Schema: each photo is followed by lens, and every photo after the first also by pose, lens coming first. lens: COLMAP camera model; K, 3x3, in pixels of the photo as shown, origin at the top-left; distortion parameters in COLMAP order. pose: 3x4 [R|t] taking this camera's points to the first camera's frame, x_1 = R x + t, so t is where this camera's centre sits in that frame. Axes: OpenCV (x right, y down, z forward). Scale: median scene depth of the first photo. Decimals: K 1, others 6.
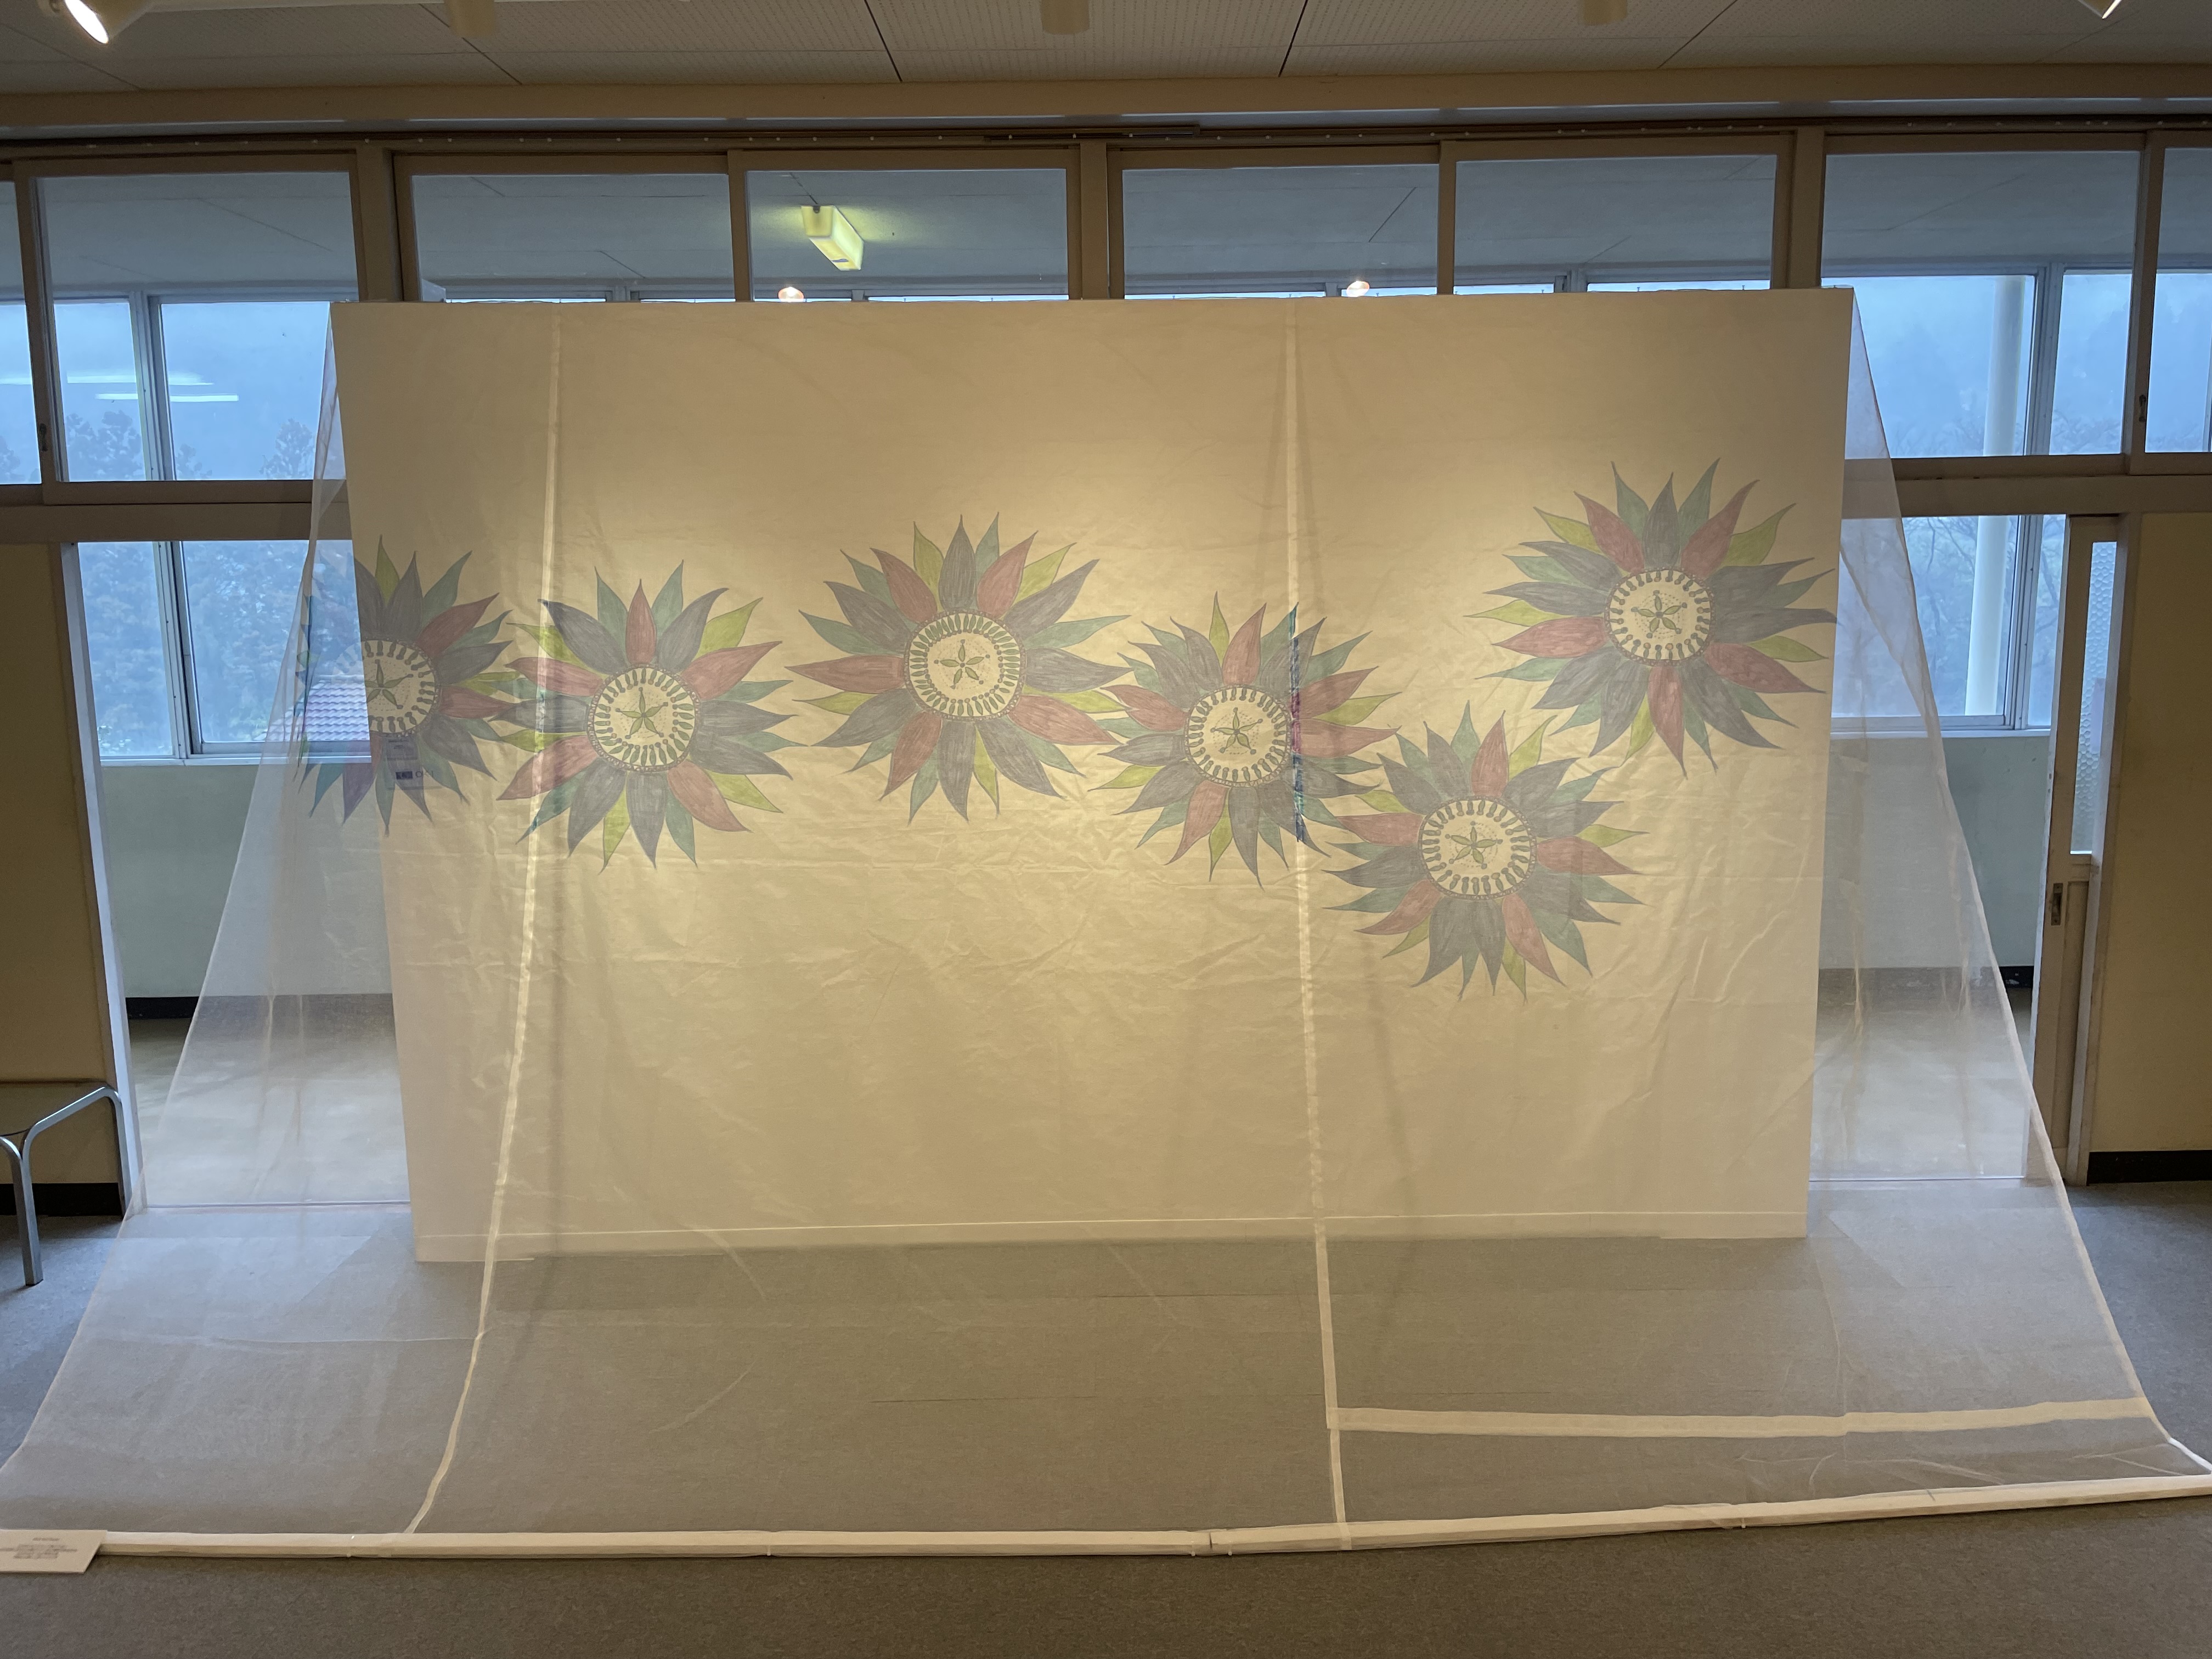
lens RADIAL K [[1688.5, 0, 1114.2], [0, 1688.5, 825.1], [0, 0, 1]] dist [0.057315, -0.087969]
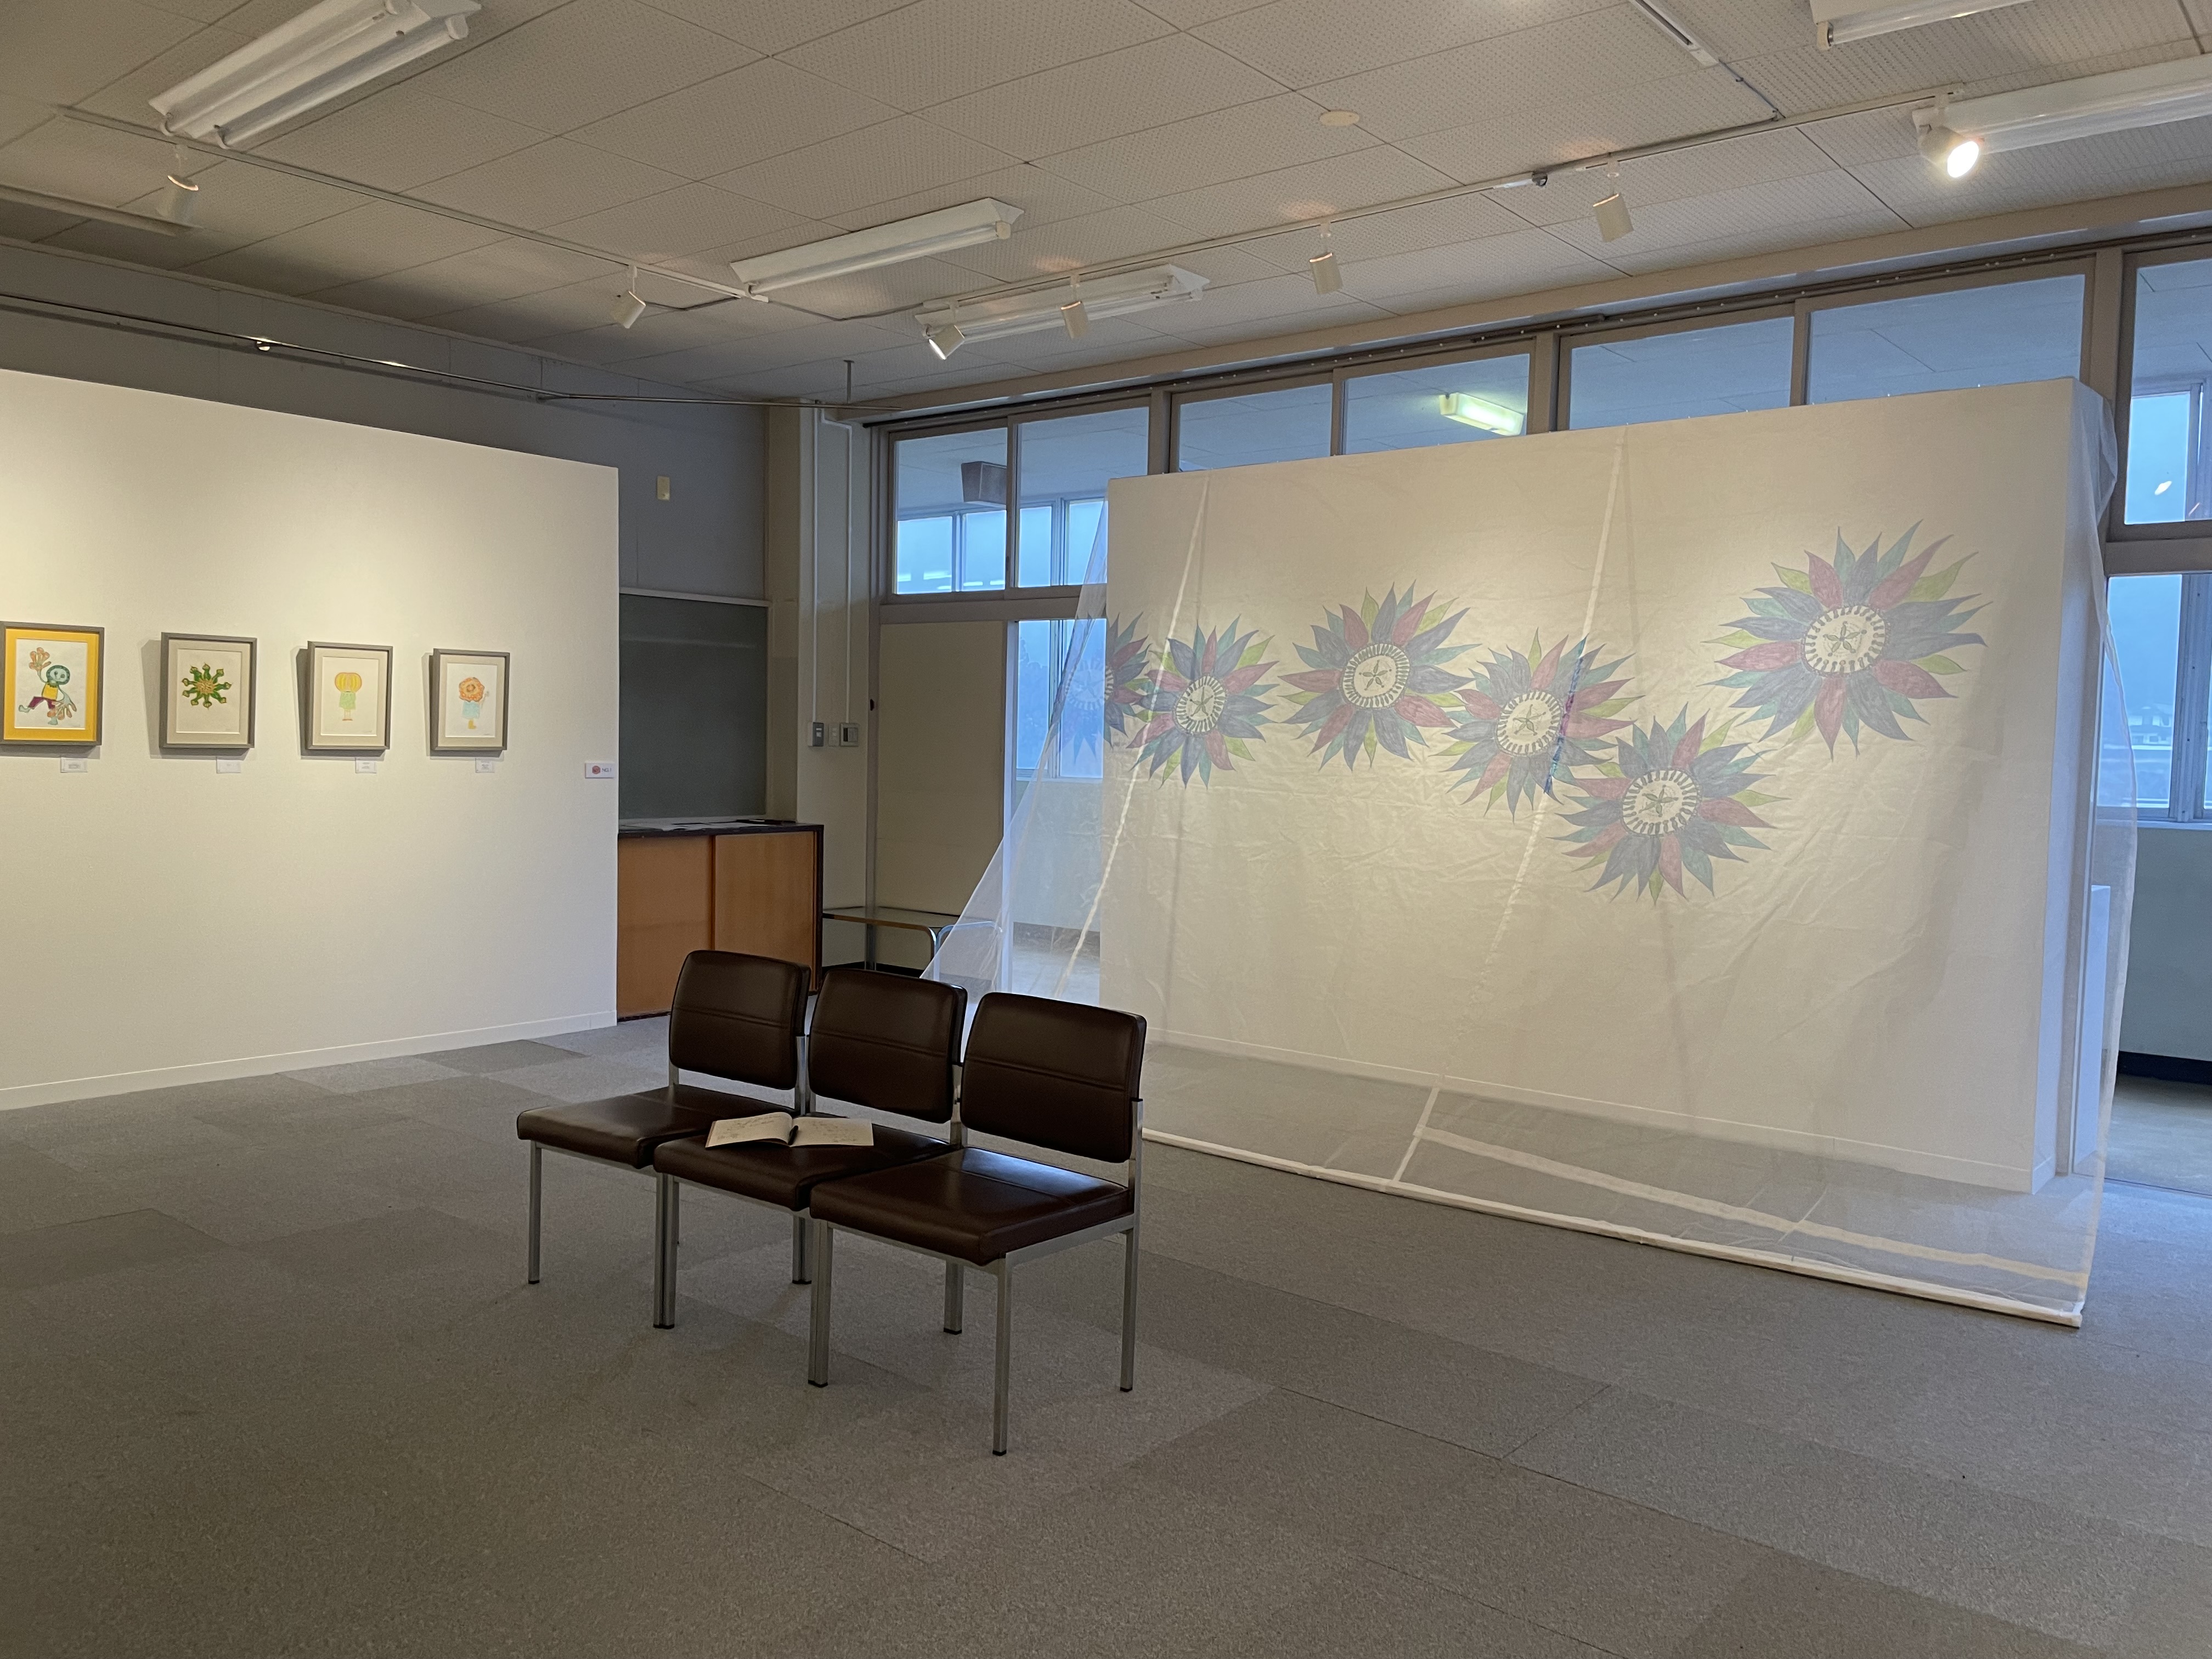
lens RADIAL K [[1688.5, 0, 1092.0], [0, 1688.5, 834.8], [0, 0, 1]] dist [0.057315, -0.087969]
pose [[0.759230, 0.066721, -0.647394, 0.739500], [-0.132549, 0.989735, -0.053443, 0.169841], [0.637182, 0.126387, 0.760280, -0.334514]]
